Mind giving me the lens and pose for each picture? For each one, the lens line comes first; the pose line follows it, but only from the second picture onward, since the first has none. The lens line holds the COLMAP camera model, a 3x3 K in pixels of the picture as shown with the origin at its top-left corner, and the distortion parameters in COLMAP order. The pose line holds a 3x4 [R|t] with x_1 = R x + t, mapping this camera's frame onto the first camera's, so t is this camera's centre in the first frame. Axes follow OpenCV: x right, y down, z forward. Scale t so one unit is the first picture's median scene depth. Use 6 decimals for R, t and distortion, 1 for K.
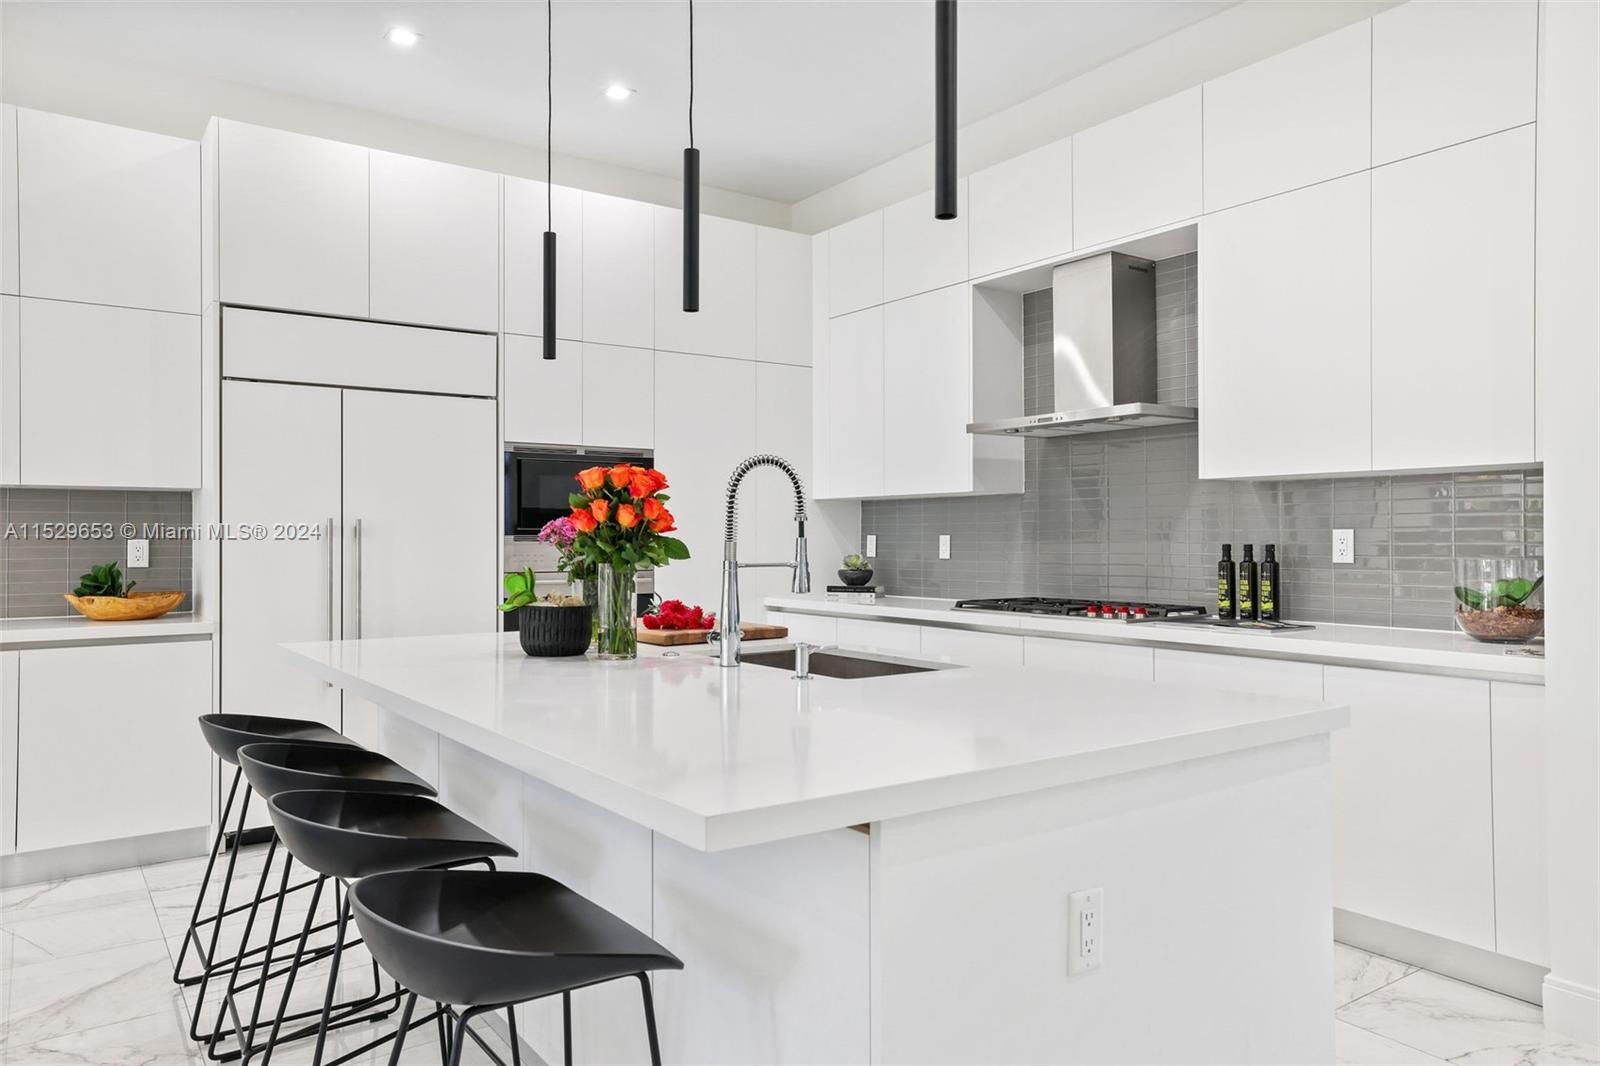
lens RADIAL K [[1106.2, 0, 794.0], [0, 1106.2, 528.4], [0, 0, 1]] dist [0.003141, 0.002410]
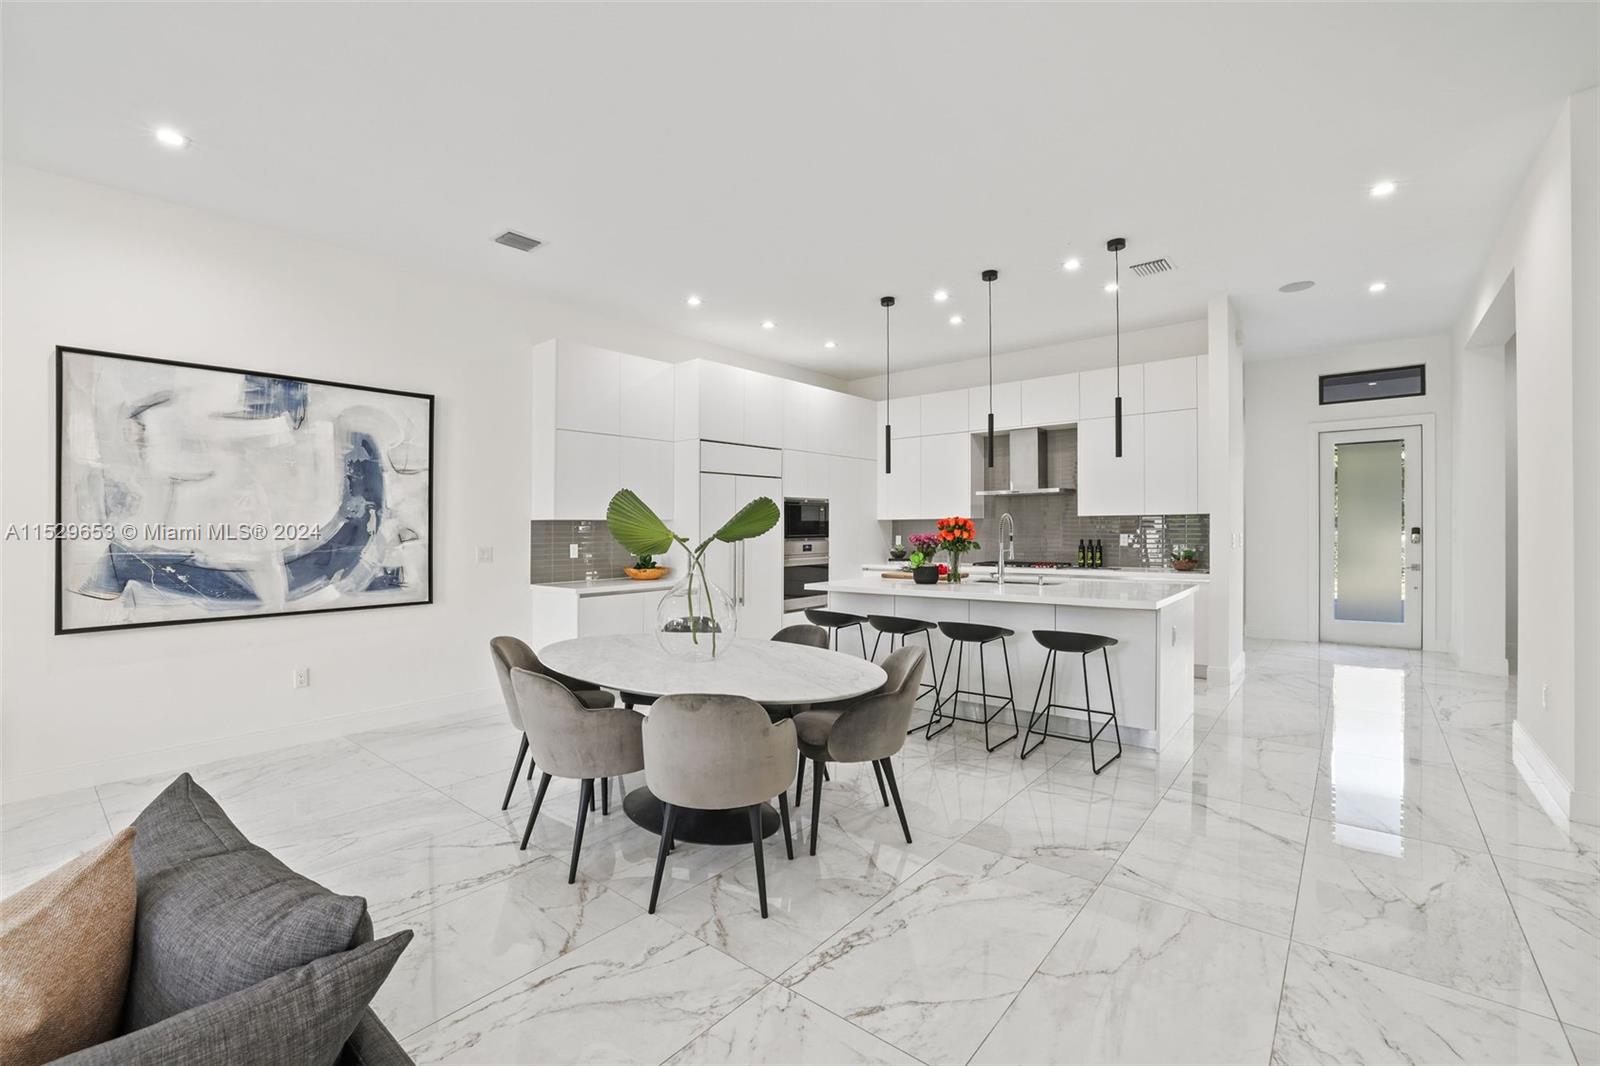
lens RADIAL K [[687.3, 0, 799.5], [0, 687.3, 525.9], [0, 0, 1]] dist [-0.026357, 0.001774]
pose [[0.969804, -0.007948, 0.243756, -0.659375], [0.007235, 0.999967, 0.003822, -0.028578], [-0.243779, -0.001943, 0.969829, -0.427209]]
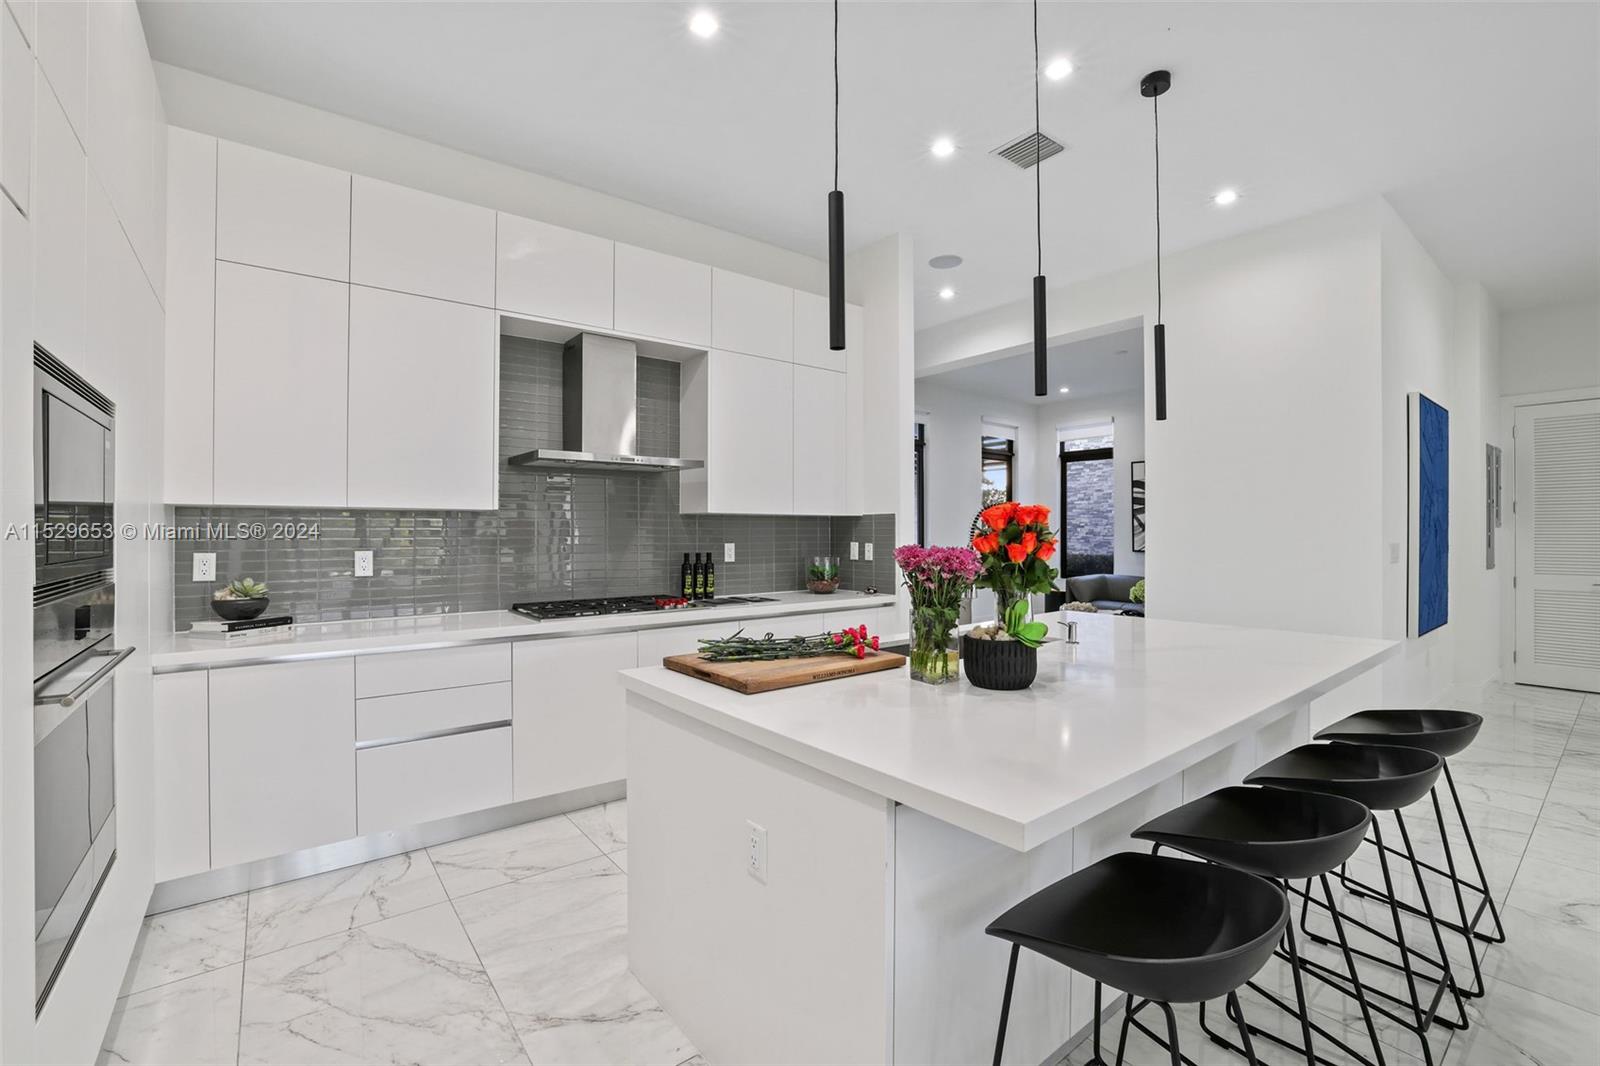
lens RADIAL K [[687.3, 0, 791.4], [0, 687.3, 524.8], [0, 0, 1]] dist [-0.026357, 0.001774]
pose [[-0.028909, 0.010300, 0.999529, -0.578506], [-0.007272, 0.999918, -0.010514, -0.016617], [-0.999556, -0.007572, -0.028832, 0.858818]]
